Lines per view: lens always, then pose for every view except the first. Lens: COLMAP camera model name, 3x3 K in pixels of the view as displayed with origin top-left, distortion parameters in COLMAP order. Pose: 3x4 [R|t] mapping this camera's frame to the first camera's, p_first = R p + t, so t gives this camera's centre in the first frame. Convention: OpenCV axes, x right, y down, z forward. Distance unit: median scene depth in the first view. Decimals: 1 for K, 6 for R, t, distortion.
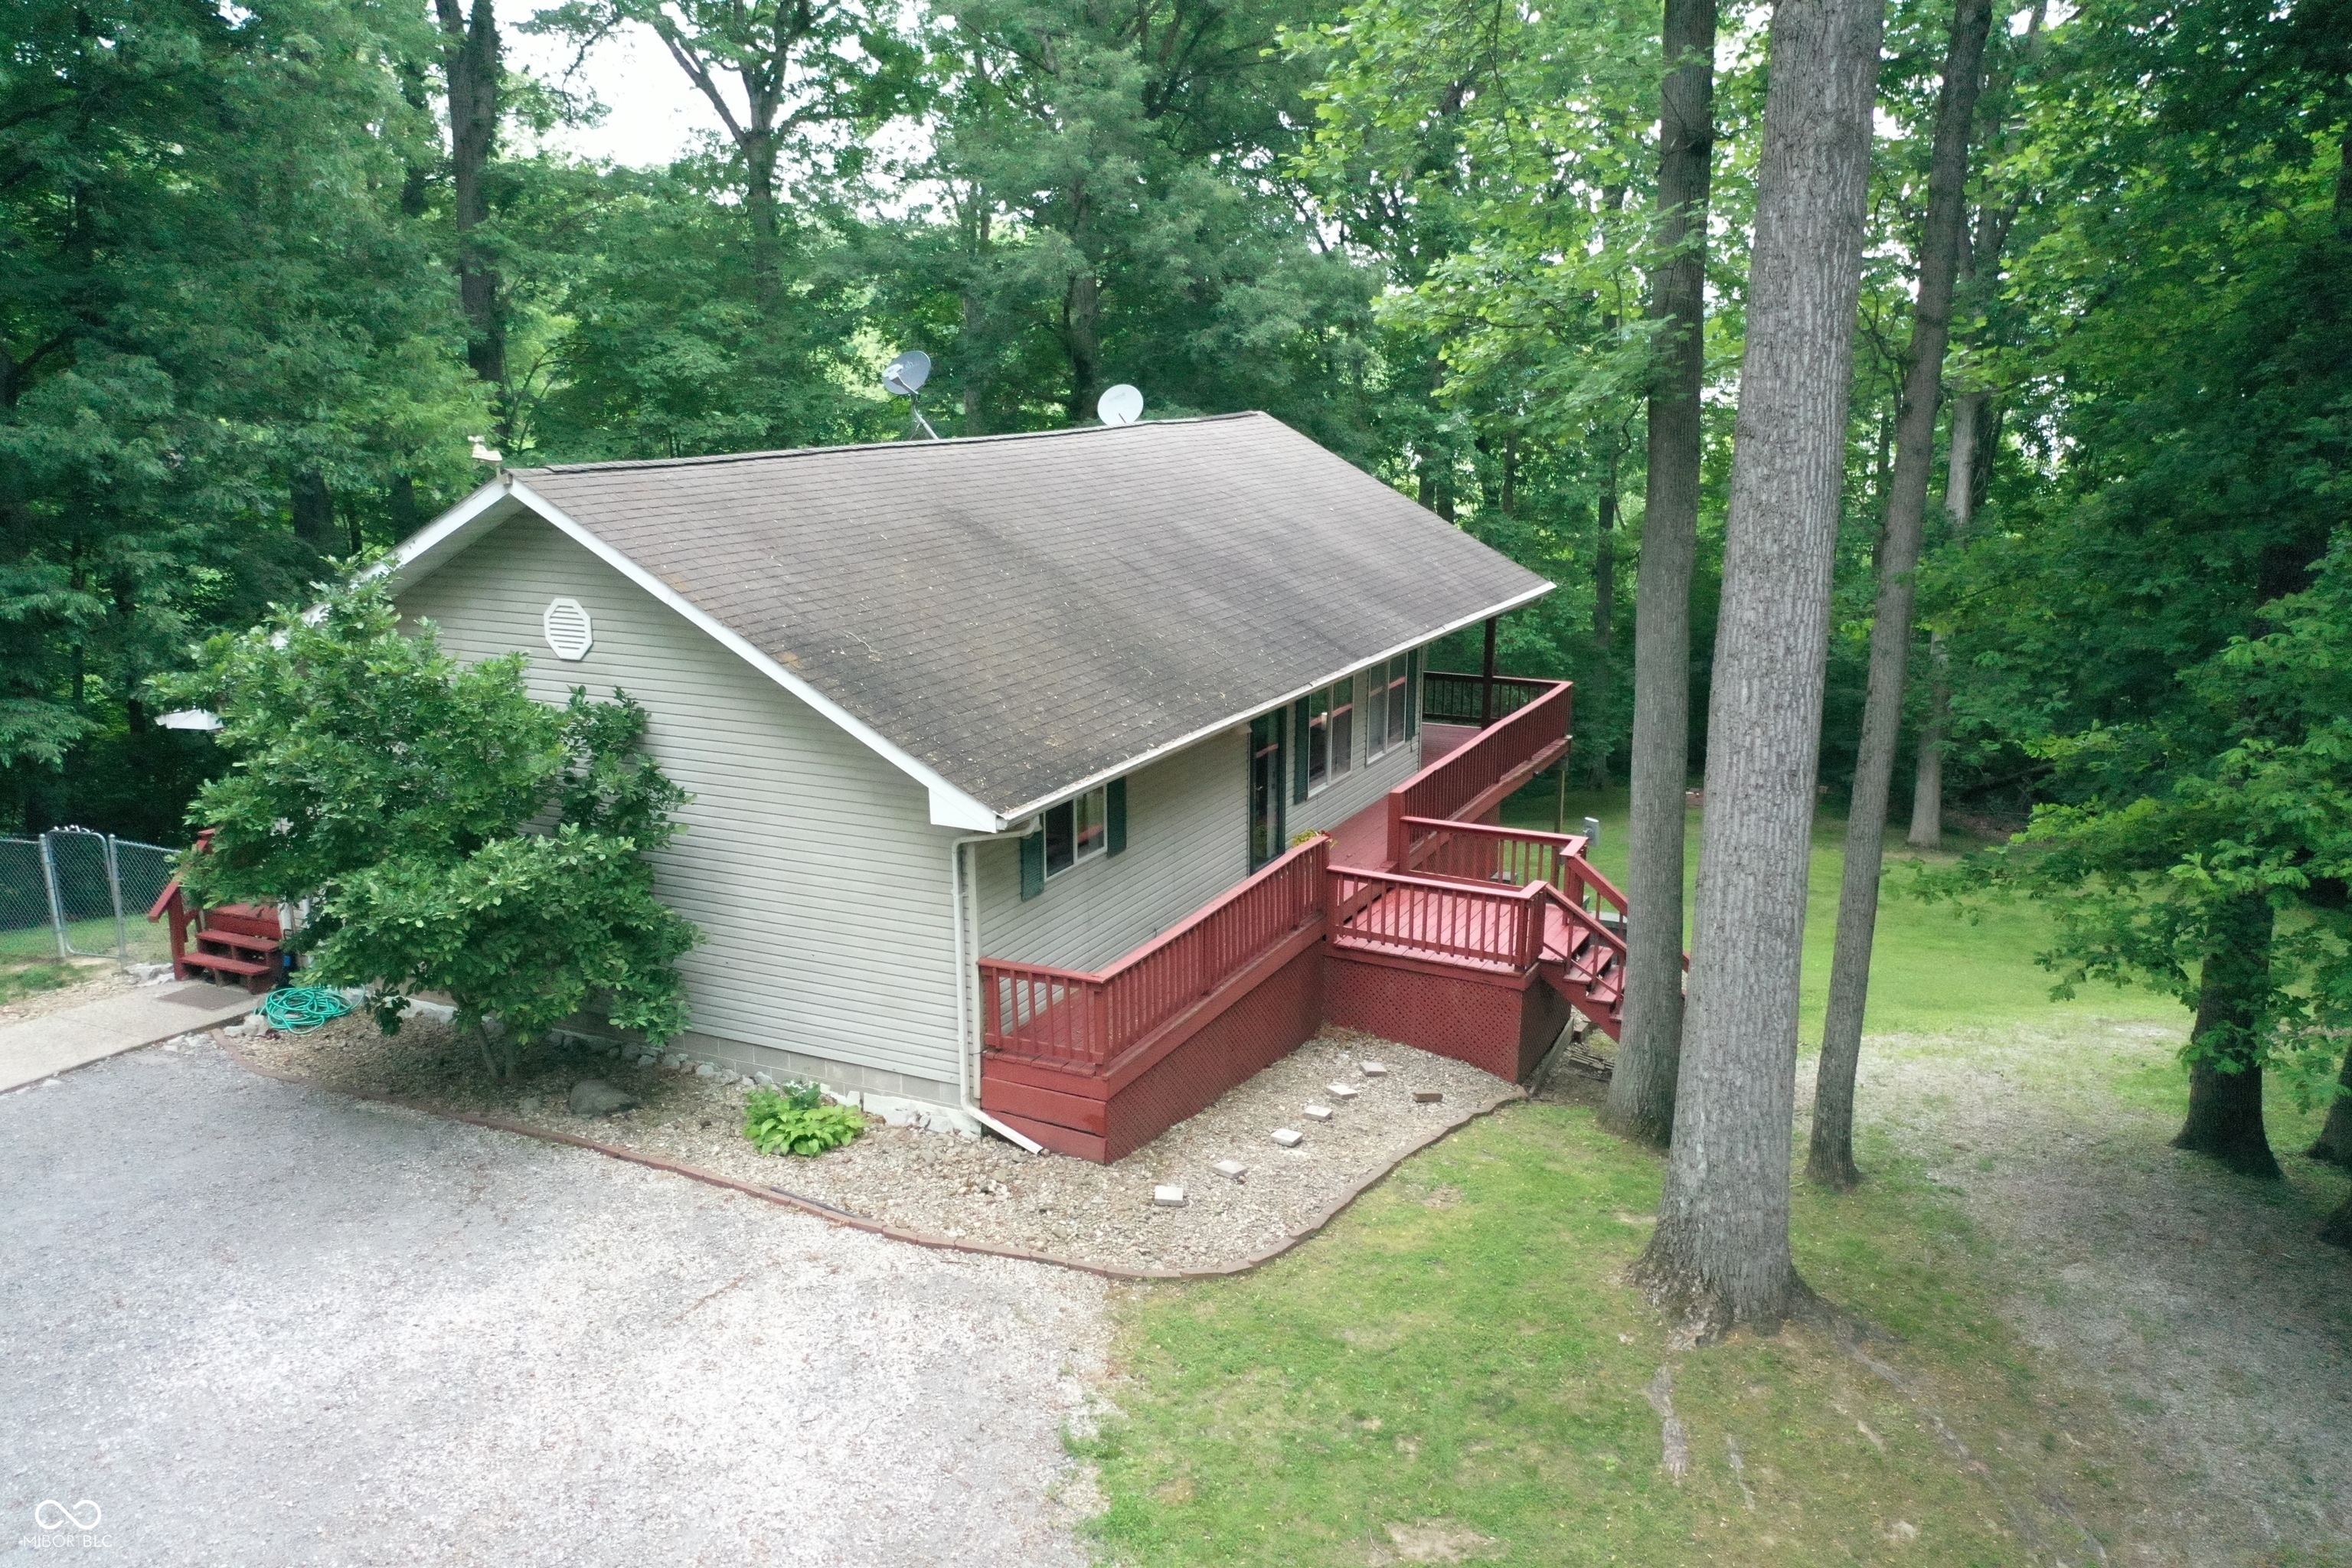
lens RADIAL K [[1871.2, 0, 1176.0], [0, 1871.2, 784.0], [0, 0, 1]] dist [-0.002639, 0.005239]
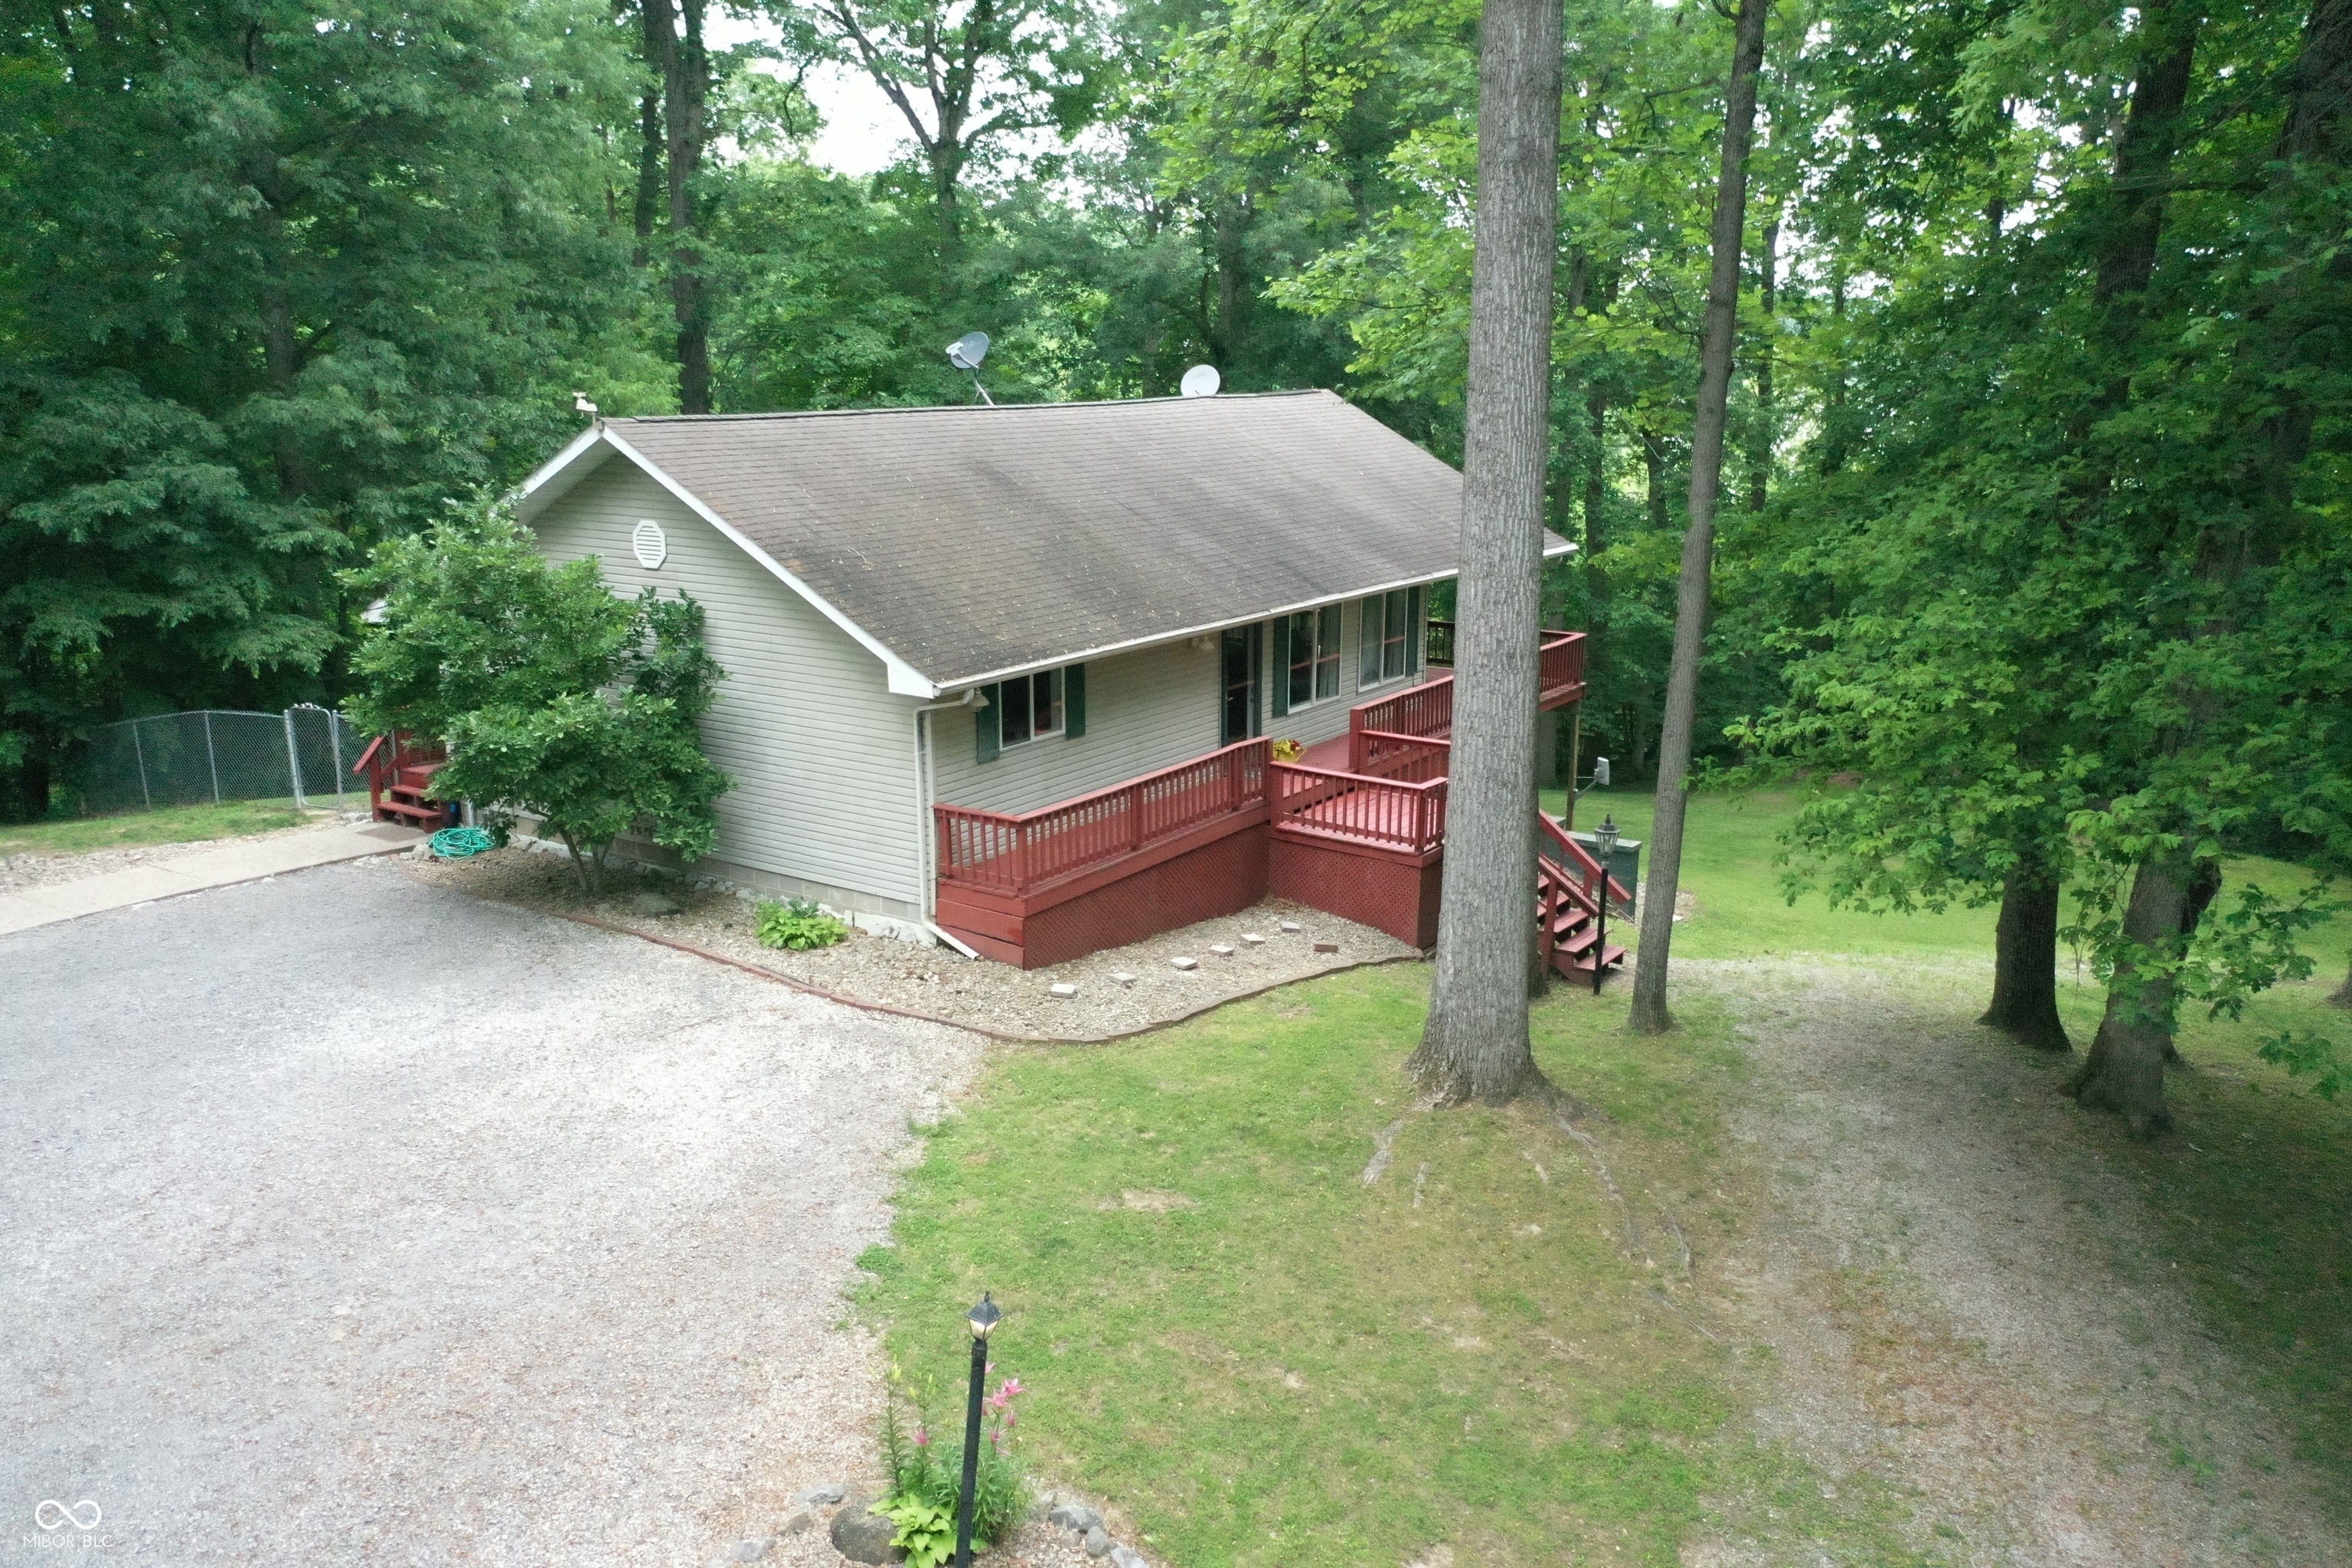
lens RADIAL K [[1871.2, 0, 1176.0], [0, 1871.2, 784.0], [0, 0, 1]] dist [-0.002639, 0.005239]
pose [[0.989406, 0.033828, -0.141178, 0.235899], [-0.033637, 0.999427, 0.003739, 0.069202], [0.141224, 0.001049, 0.989977, -0.237933]]
